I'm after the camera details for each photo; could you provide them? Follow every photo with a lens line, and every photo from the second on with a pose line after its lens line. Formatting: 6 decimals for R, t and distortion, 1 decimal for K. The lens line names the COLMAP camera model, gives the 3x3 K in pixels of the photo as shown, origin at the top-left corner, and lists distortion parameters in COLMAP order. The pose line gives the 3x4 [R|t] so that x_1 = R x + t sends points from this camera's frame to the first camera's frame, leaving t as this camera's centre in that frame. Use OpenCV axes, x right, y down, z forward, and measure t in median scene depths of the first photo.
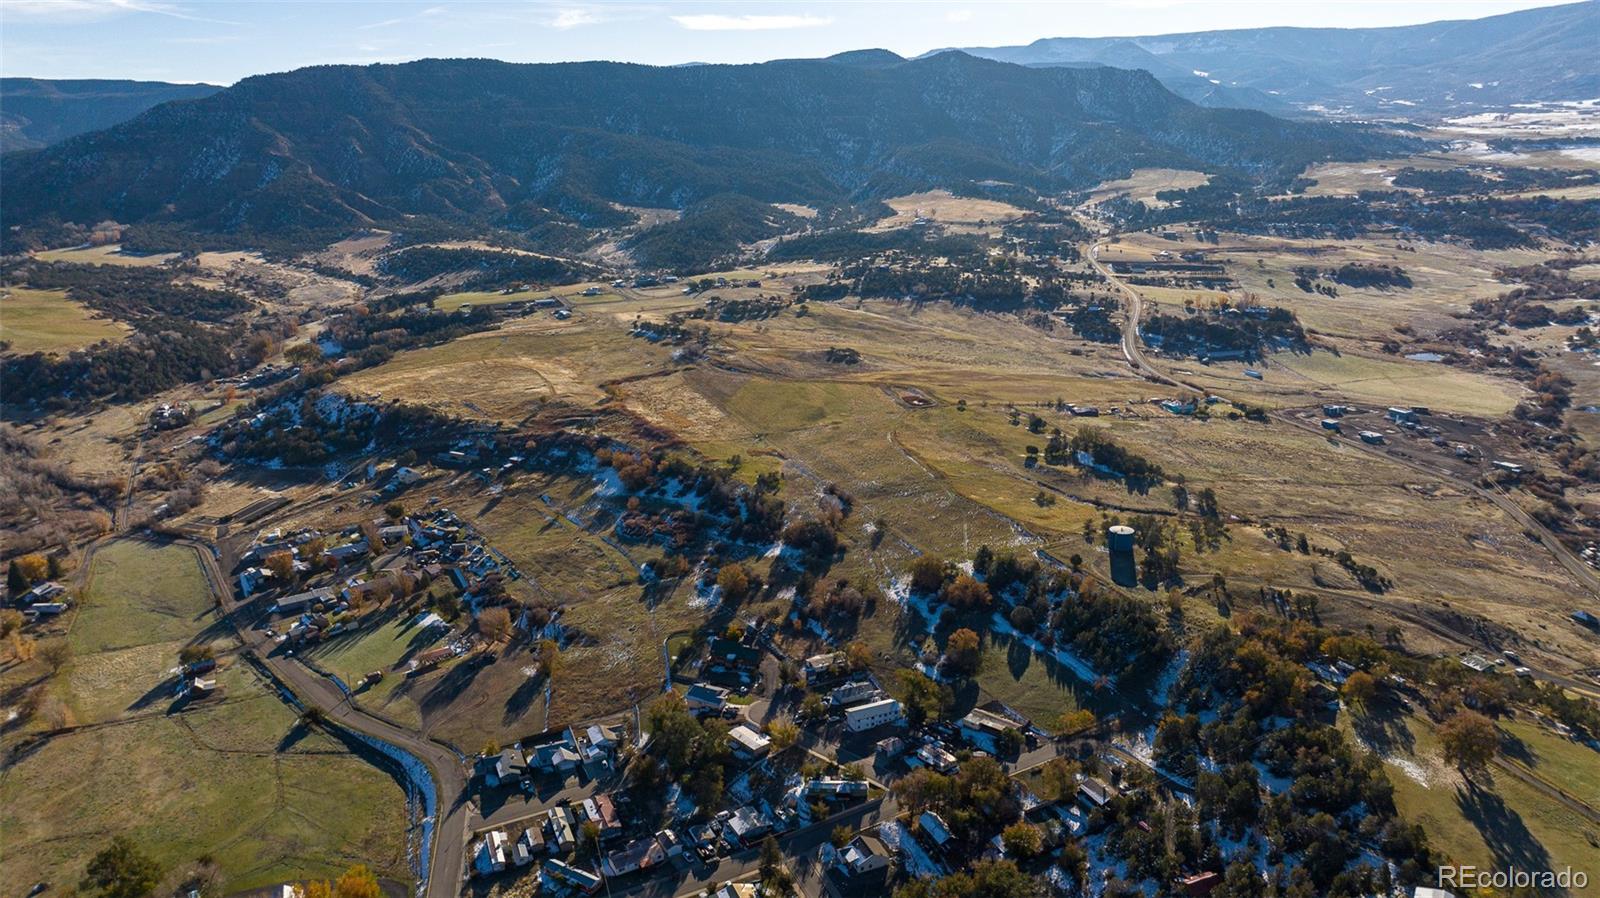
lens RADIAL K [[1108.9, 0, 800.0], [0, 1108.9, 449.0], [0, 0, 1]] dist [-0.040276, 0.035763]
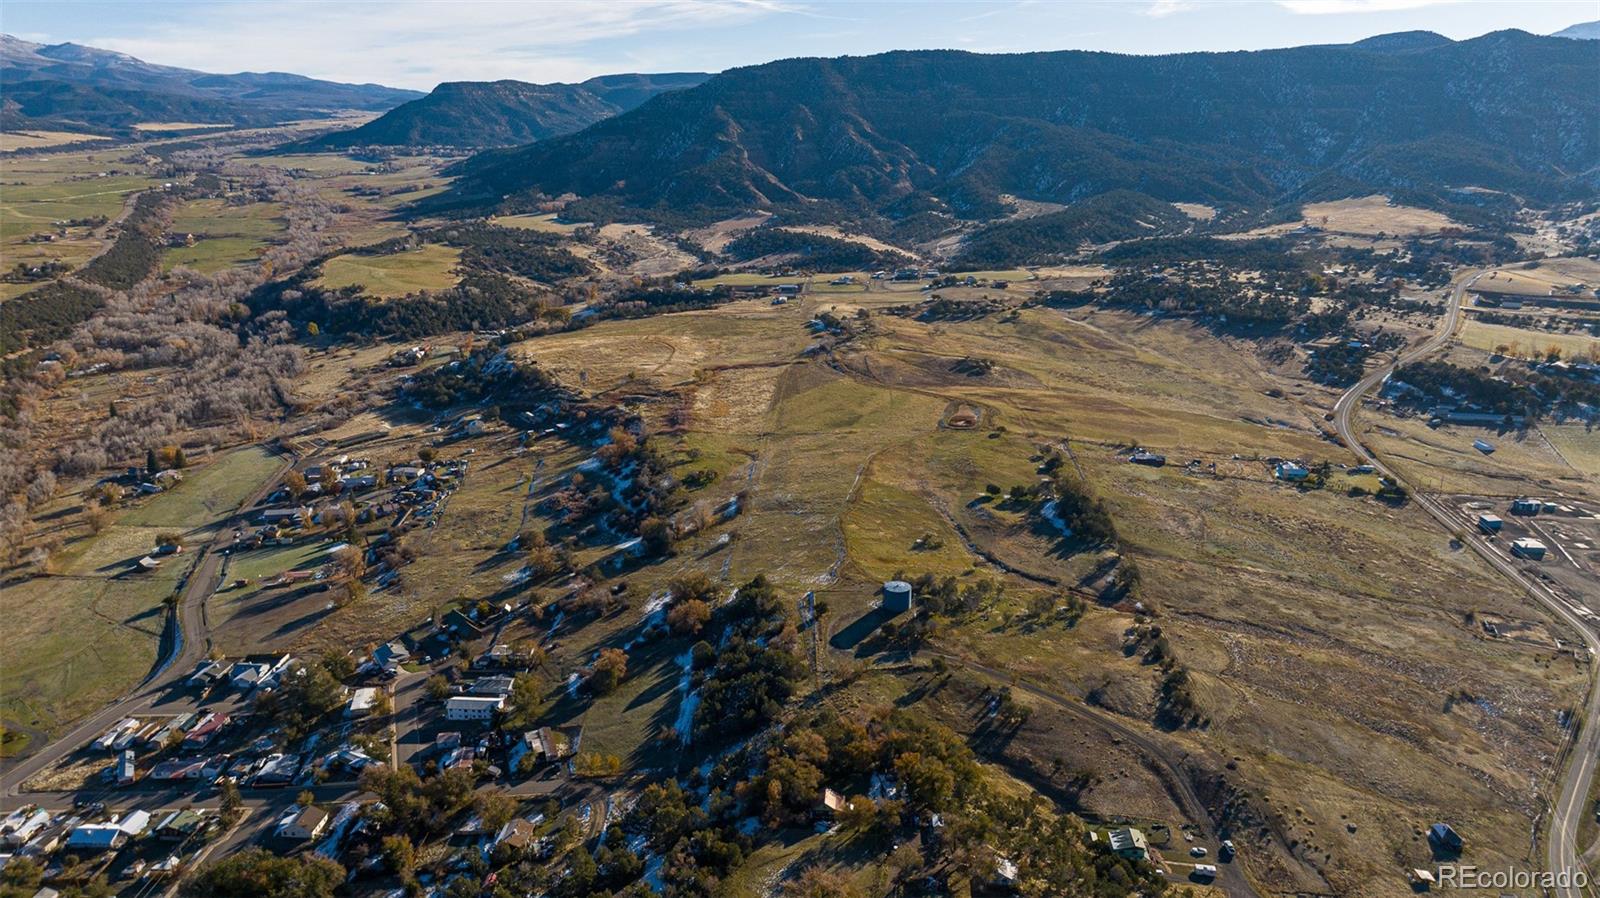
lens RADIAL K [[1108.9, 0, 800.0], [0, 1108.9, 449.0], [0, 0, 1]] dist [-0.040276, 0.035763]
pose [[0.886228, 0.137796, -0.442280, 0.268603], [-0.133821, 0.990184, 0.040353, -0.027098], [0.443499, 0.023425, 0.895969, 0.080097]]
